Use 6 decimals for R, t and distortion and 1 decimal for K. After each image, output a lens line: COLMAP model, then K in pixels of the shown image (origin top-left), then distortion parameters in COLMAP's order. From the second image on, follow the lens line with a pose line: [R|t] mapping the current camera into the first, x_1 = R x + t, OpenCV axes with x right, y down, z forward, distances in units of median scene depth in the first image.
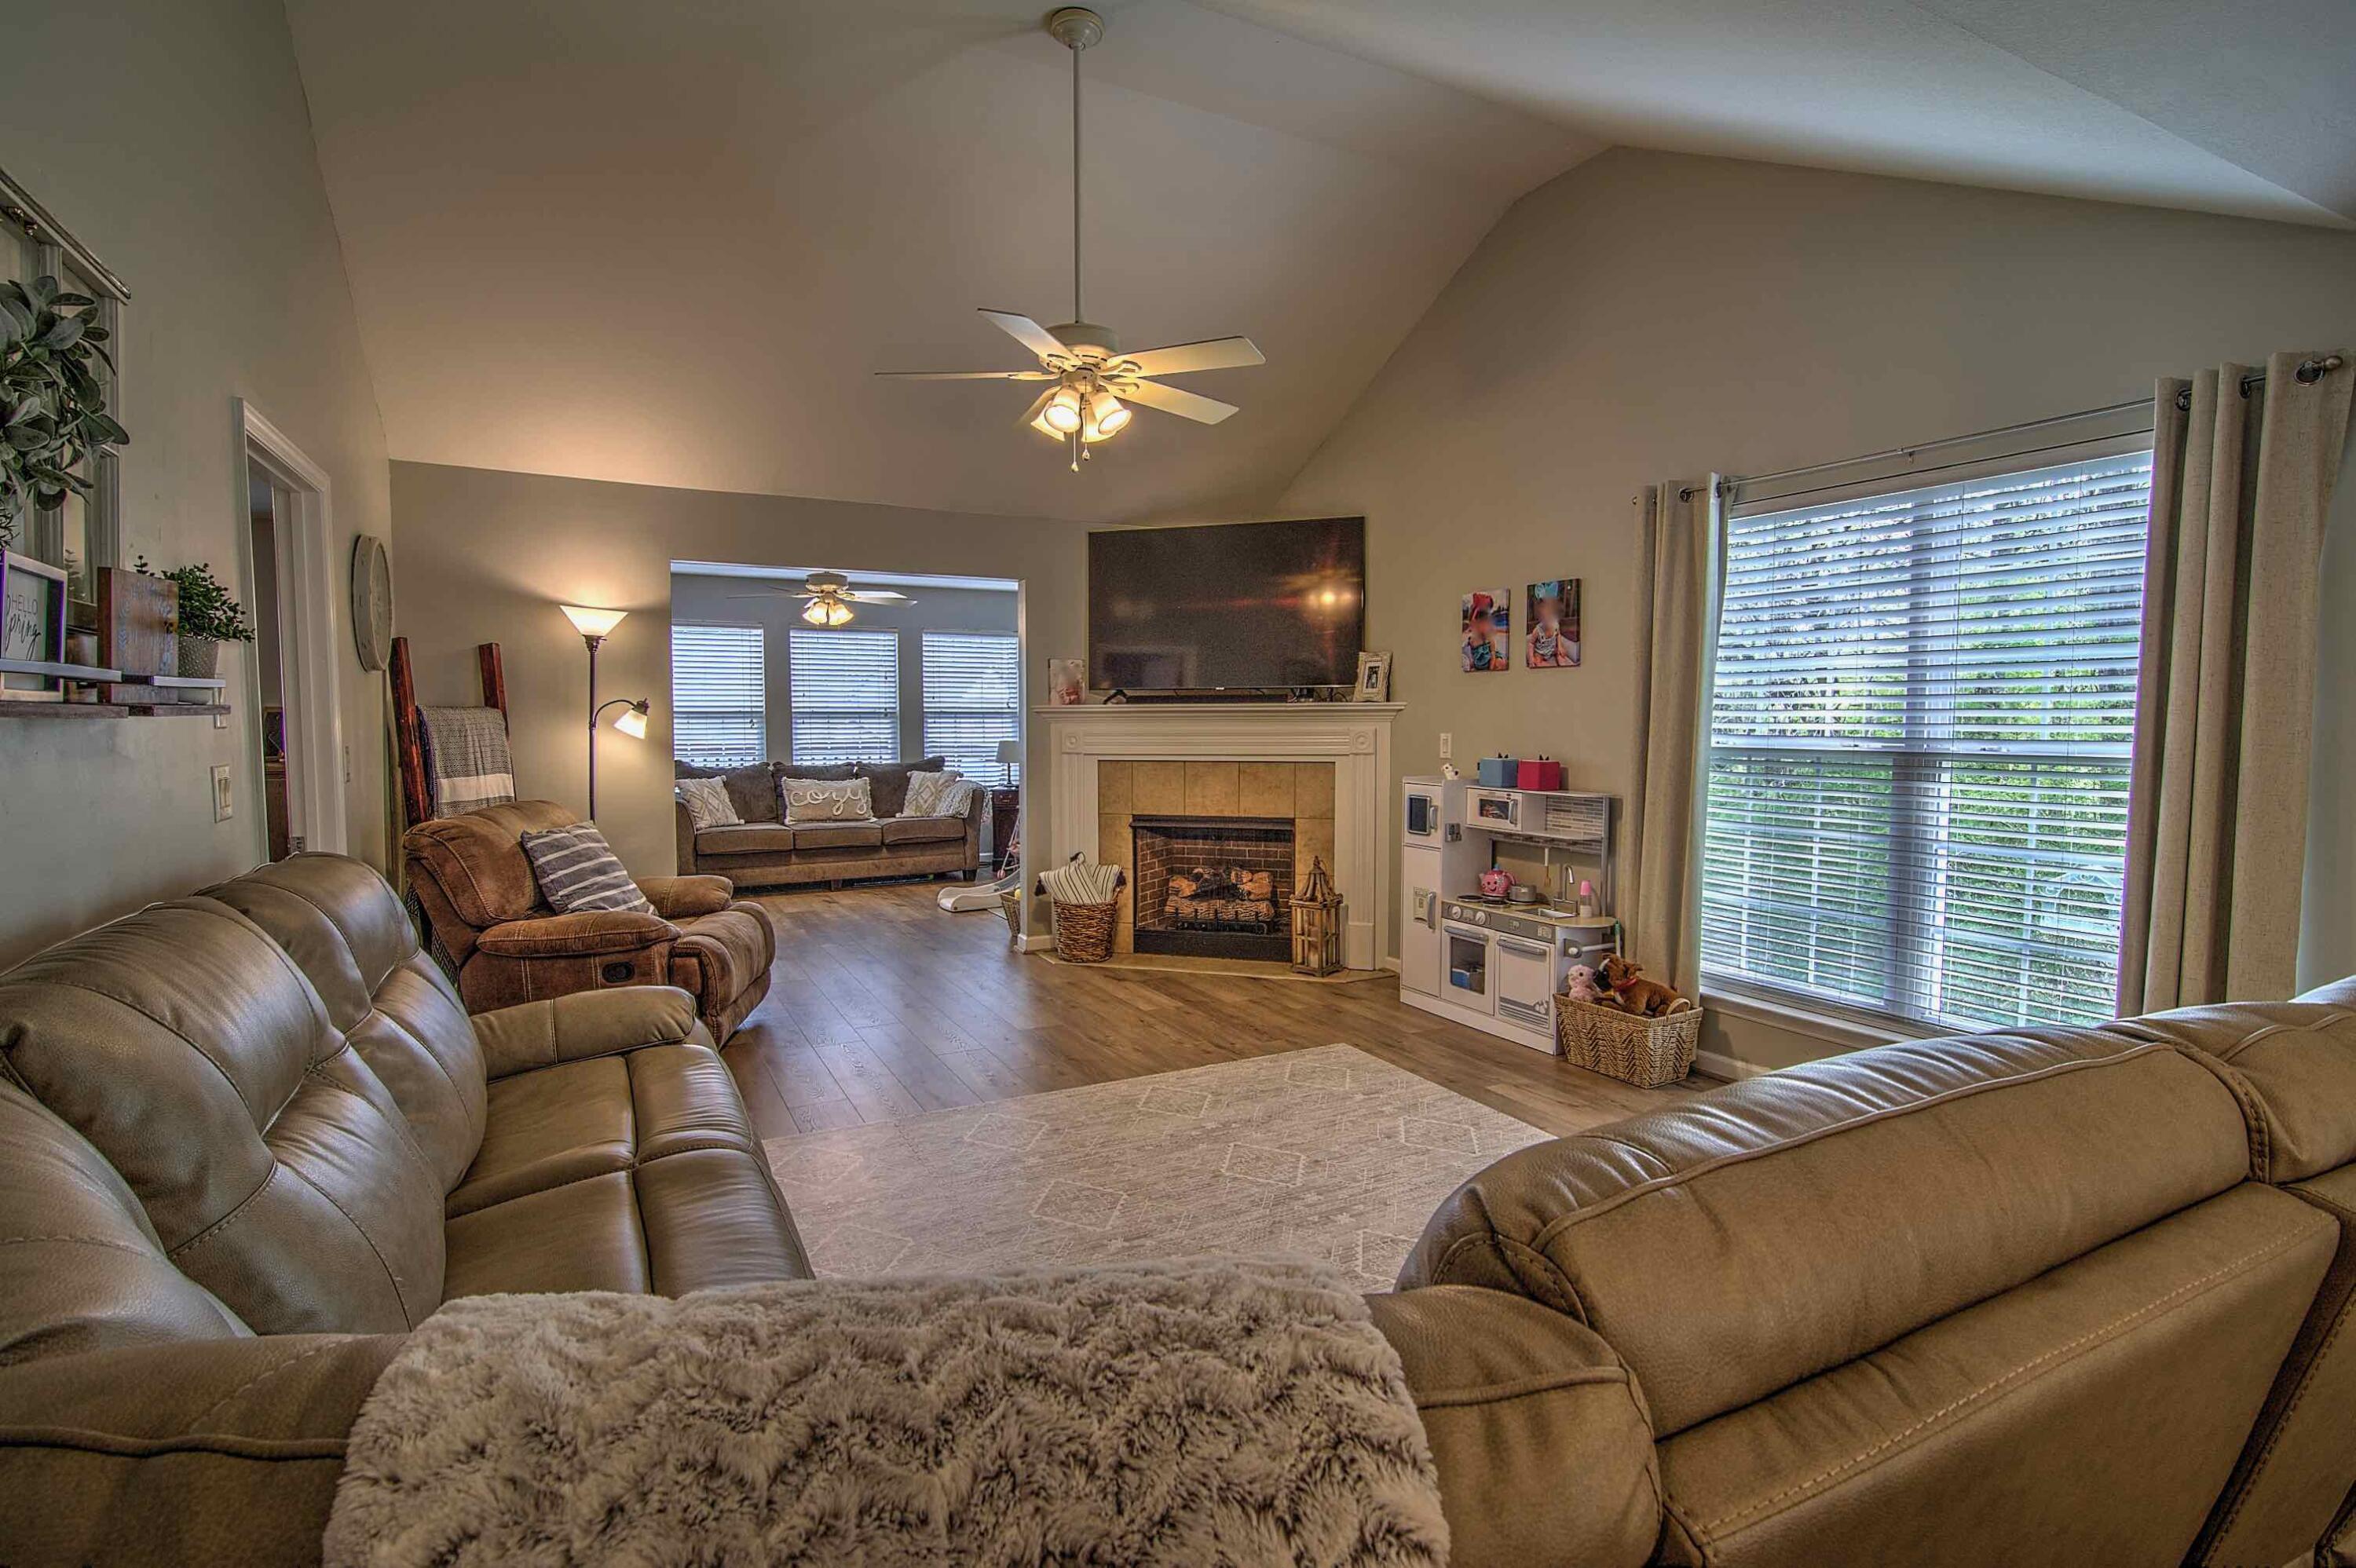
lens RADIAL K [[1121.4, 0, 1168.4], [0, 1121.4, 789.8], [0, 0, 1]] dist [-0.003287, -0.001142]
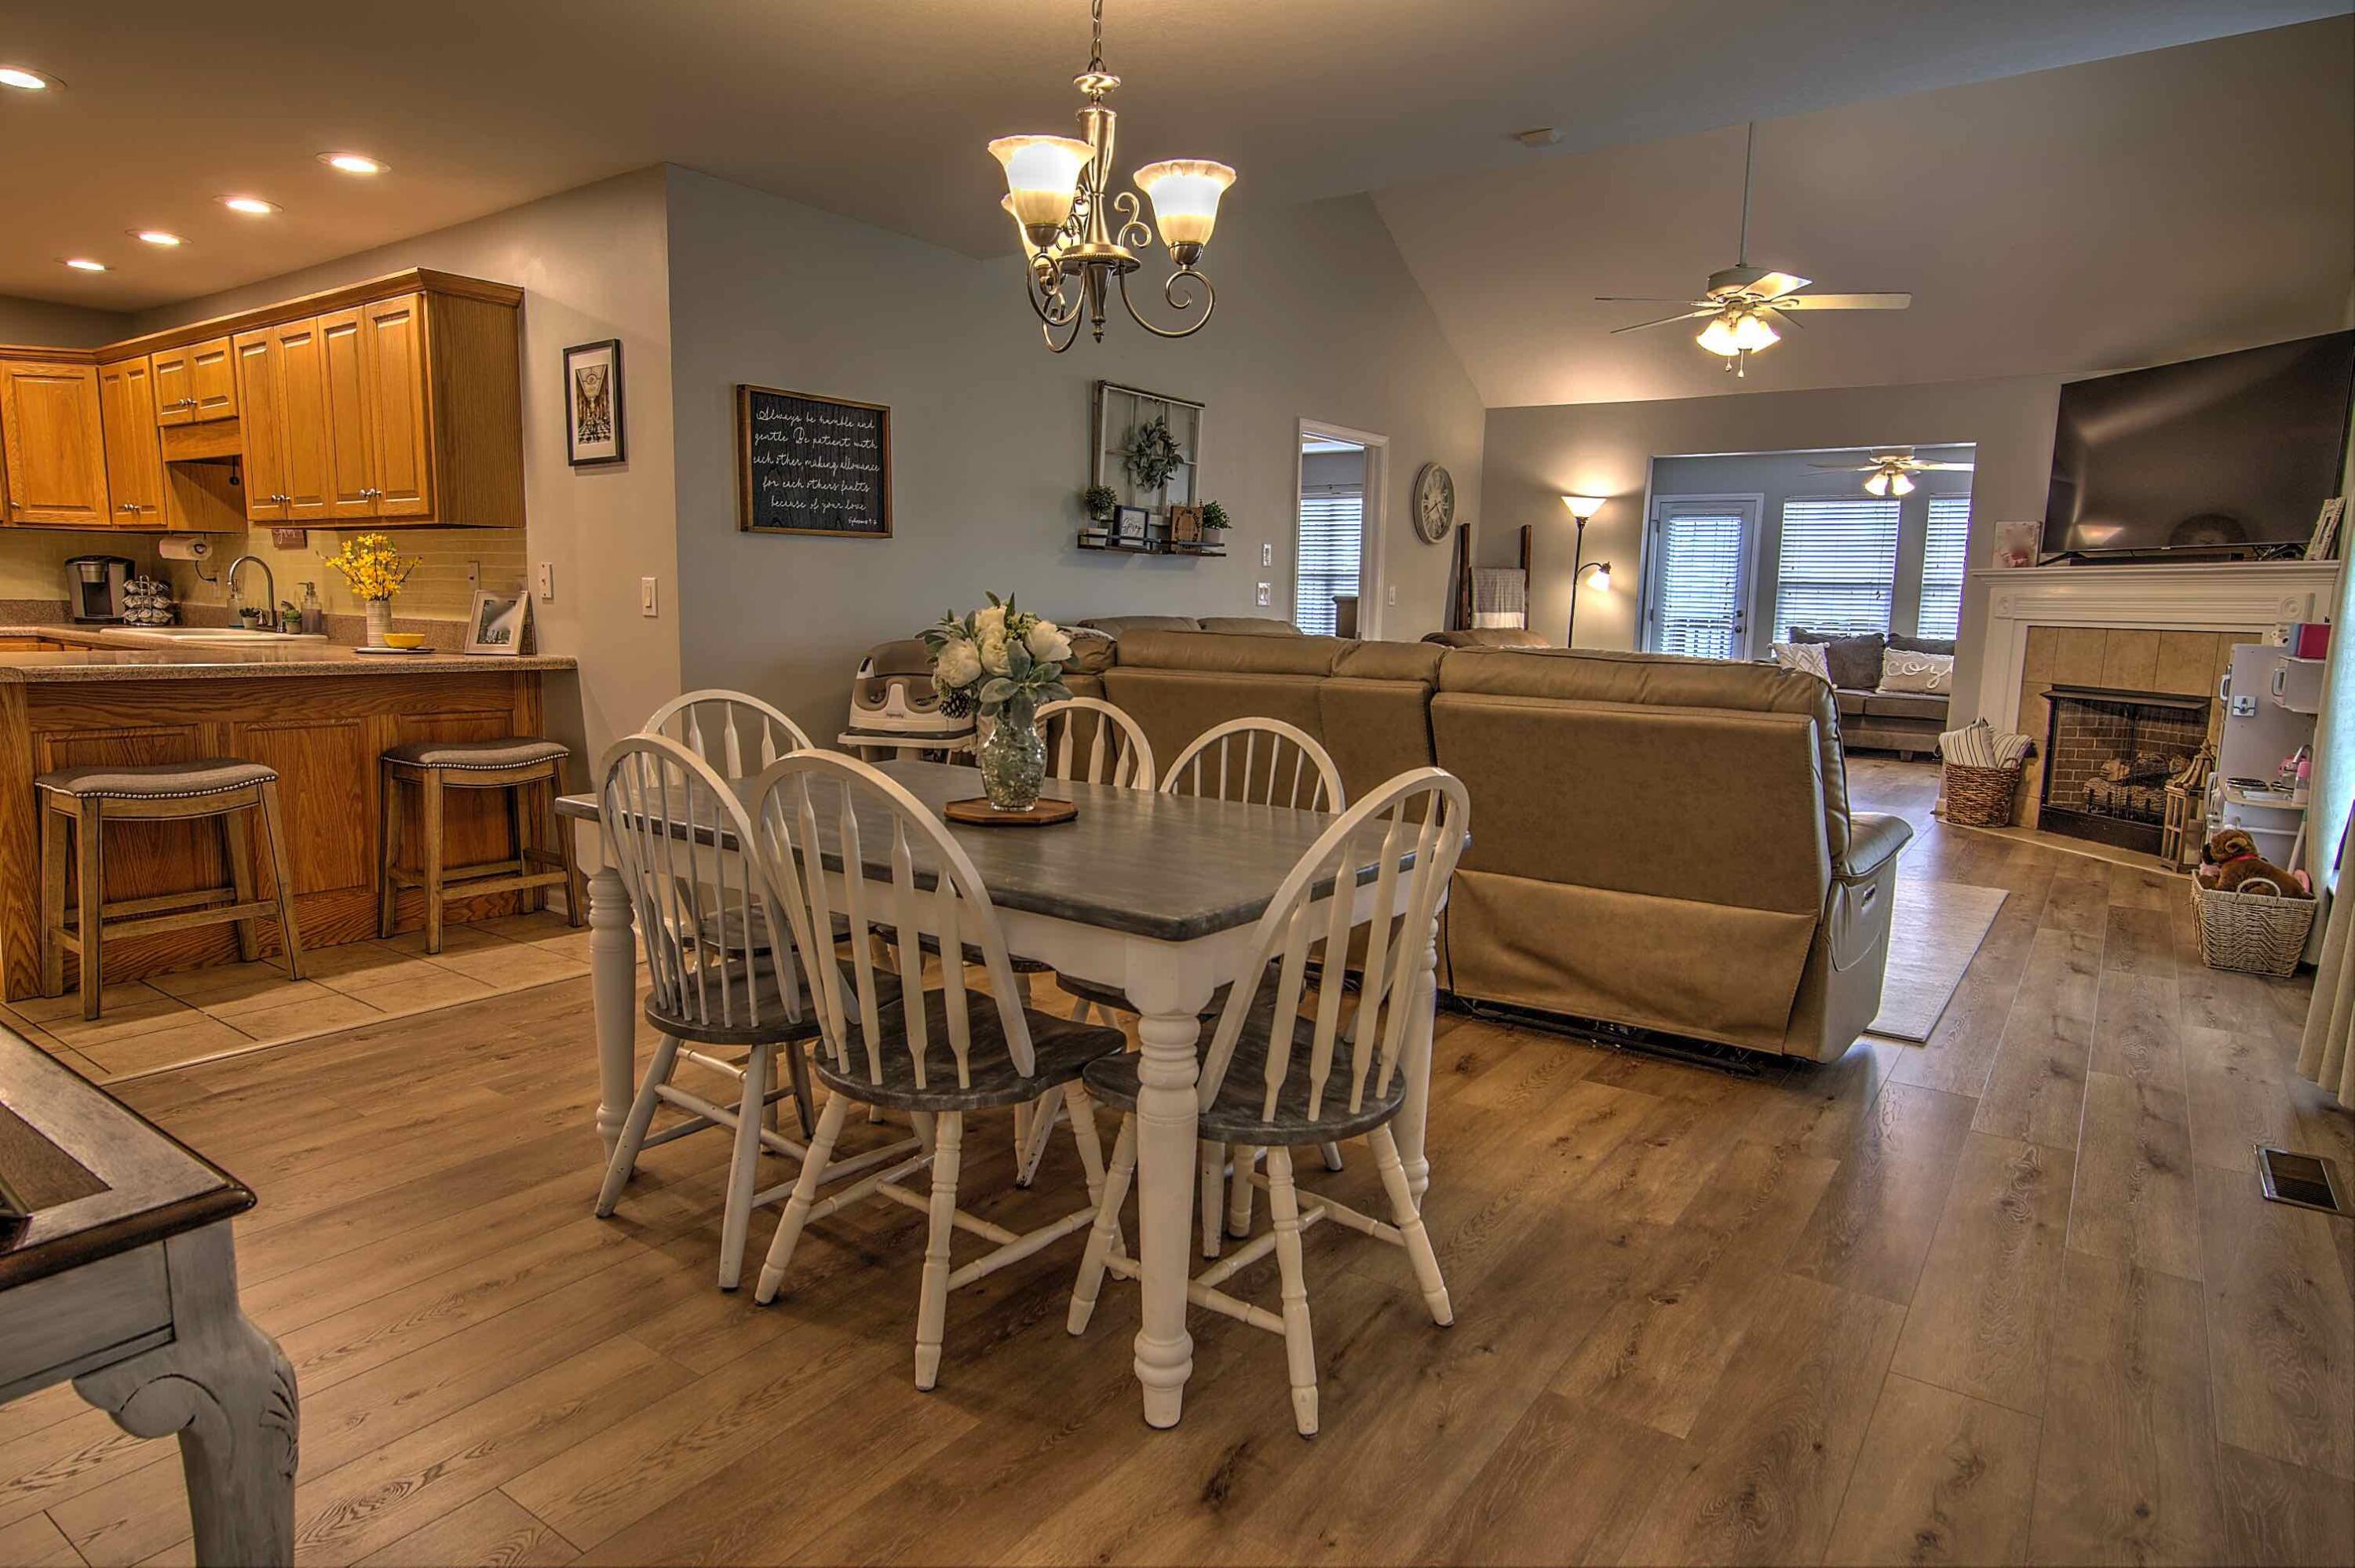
lens RADIAL K [[1345.2, 0, 1182.9], [0, 1345.2, 775.6], [0, 0, 1]] dist [0.000914, 0.004710]
pose [[0.455297, 0.131269, -0.880610, 0.689316], [-0.081785, 0.991056, 0.105448, 0.041433], [0.886575, 0.024010, 0.461961, -0.189656]]
